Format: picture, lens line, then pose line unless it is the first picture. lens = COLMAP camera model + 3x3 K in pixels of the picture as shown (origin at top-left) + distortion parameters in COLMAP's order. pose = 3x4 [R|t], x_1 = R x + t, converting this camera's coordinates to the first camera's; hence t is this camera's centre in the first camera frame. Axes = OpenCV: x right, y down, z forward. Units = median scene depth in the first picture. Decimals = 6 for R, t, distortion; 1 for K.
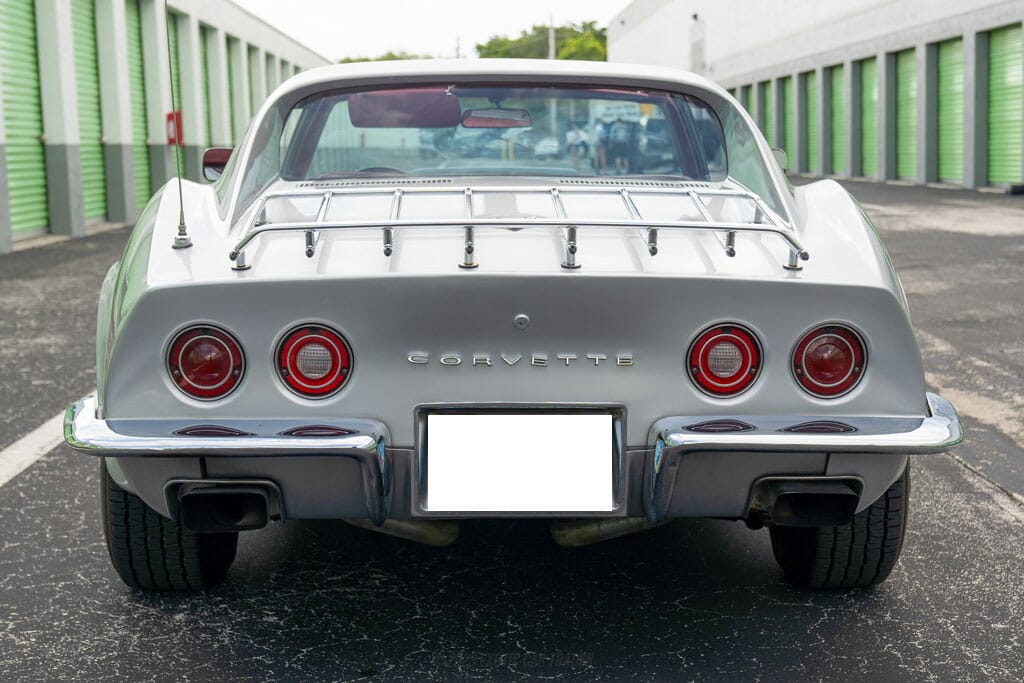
lens RADIAL K [[1757.8, 0, 511.0], [0, 1757.8, 413.7], [0, 0, 1]] dist [0.038432, 0.112656]
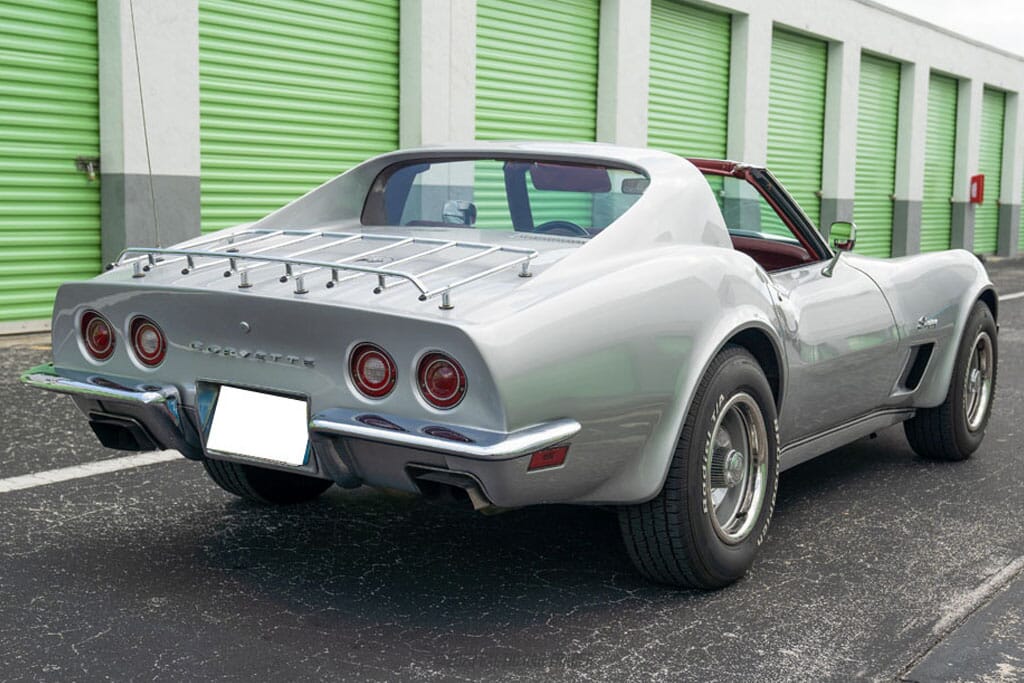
lens RADIAL K [[1469.5, 0, 512.0], [0, 1469.5, 341.5], [0, 0, 1]] dist [0.022005, 0.026458]
pose [[0.841817, 0.096973, -0.530980, 0.653952], [-0.125344, 0.991958, -0.017560, -0.037723], [0.525007, 0.081337, 0.847202, 0.079395]]
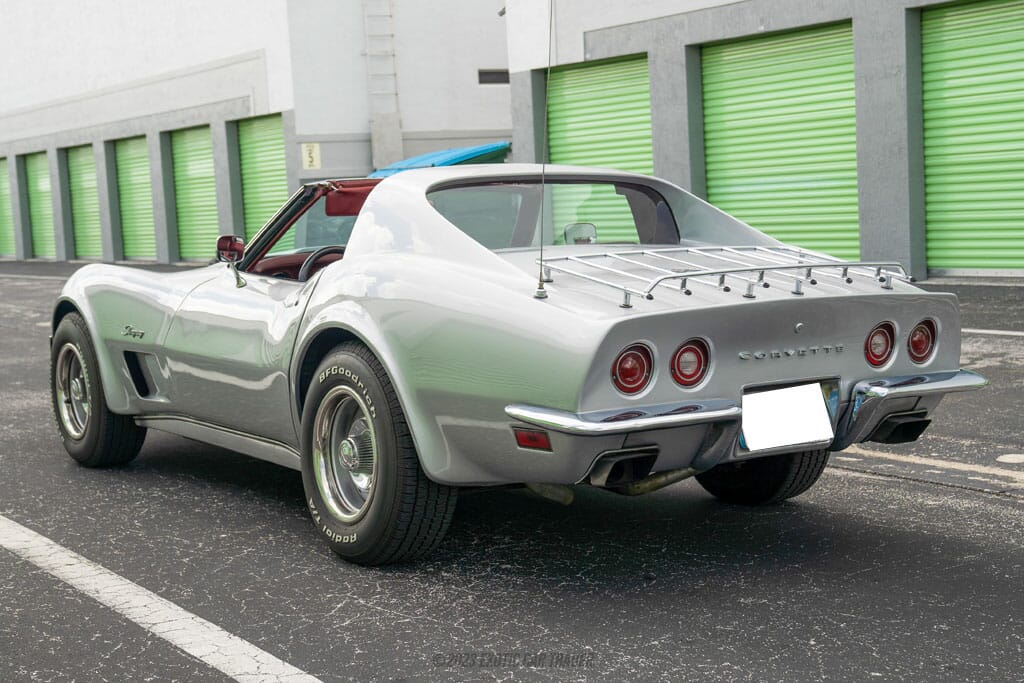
lens RADIAL K [[1577.9, 0, 512.0], [0, 1577.9, 341.5], [0, 0, 1]] dist [0.038602, 0.036685]
pose [[0.858954, -0.067453, 0.507590, -0.761784], [0.107364, 0.992975, -0.049728, 0.002927], [-0.500670, 0.097211, 0.860162, -0.093091]]
